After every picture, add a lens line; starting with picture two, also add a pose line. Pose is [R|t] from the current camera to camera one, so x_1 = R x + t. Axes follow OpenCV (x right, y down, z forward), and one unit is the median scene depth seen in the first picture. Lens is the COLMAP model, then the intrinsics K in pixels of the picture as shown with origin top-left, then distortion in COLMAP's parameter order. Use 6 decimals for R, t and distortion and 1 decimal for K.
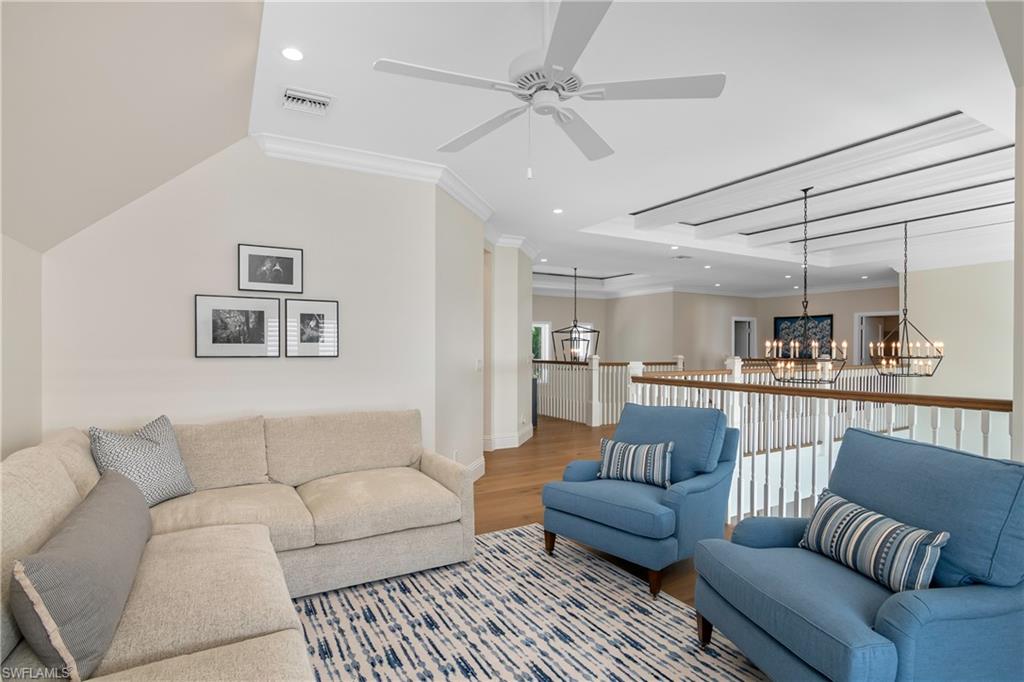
lens RADIAL K [[511.8, 0, 512.0], [0, 511.8, 341.0], [0, 0, 1]] dist [-0.002490, -0.000518]
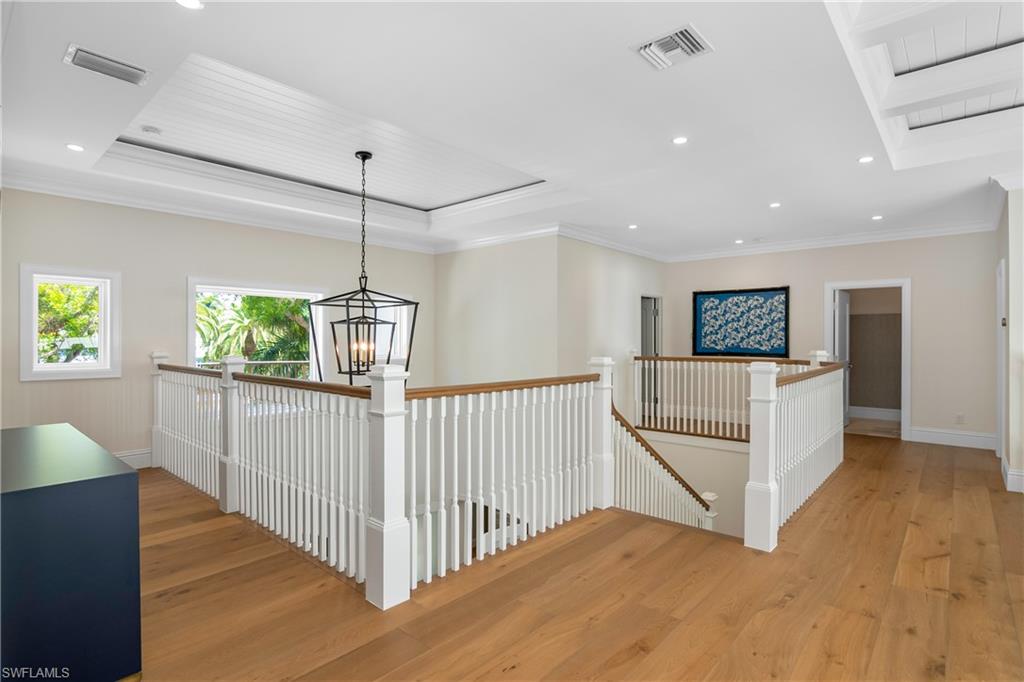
lens RADIAL K [[511.8, 0, 512.0], [0, 511.8, 341.0], [0, 0, 1]] dist [-0.002490, -0.000518]
pose [[0.948214, -0.002950, 0.317619, 0.105132], [-0.003289, 0.999812, 0.019106, 0.005407], [-0.317615, -0.019162, 0.948026, 0.545965]]
